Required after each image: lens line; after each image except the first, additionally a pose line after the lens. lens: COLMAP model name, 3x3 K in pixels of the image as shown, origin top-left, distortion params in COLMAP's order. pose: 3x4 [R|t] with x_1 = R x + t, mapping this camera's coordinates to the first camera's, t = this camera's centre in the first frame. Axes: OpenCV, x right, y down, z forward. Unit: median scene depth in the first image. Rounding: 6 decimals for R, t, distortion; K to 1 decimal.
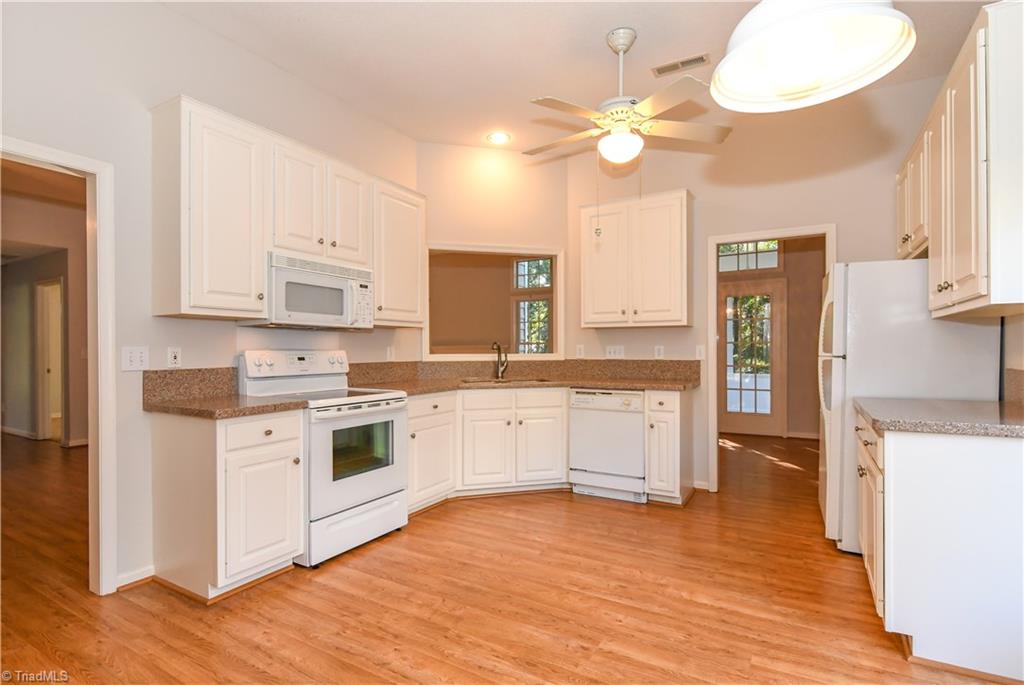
lens RADIAL K [[494.6, 0, 511.9], [0, 494.6, 348.6], [0, 0, 1]] dist [0.001786, -0.007024]
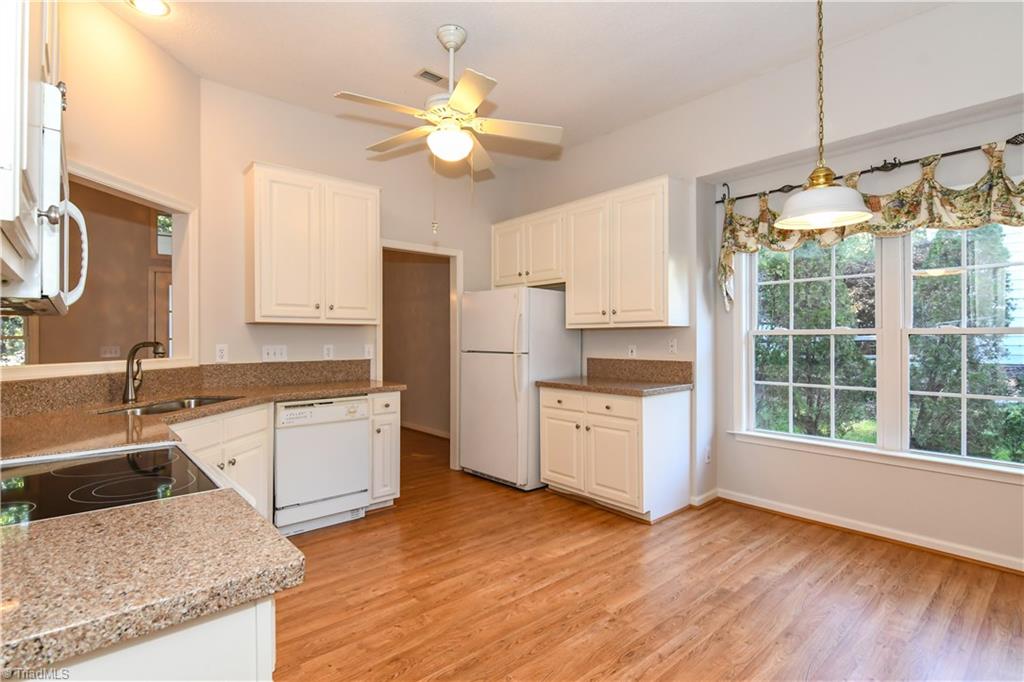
lens RADIAL K [[494.6, 0, 509.2], [0, 494.6, 341.0], [0, 0, 1]] dist [0.001786, -0.007024]
pose [[0.325654, 0.000113, 0.945489, -0.531387], [0.004733, 0.999987, -0.001750, -0.011541], [-0.945477, 0.005045, 0.325649, 0.462984]]
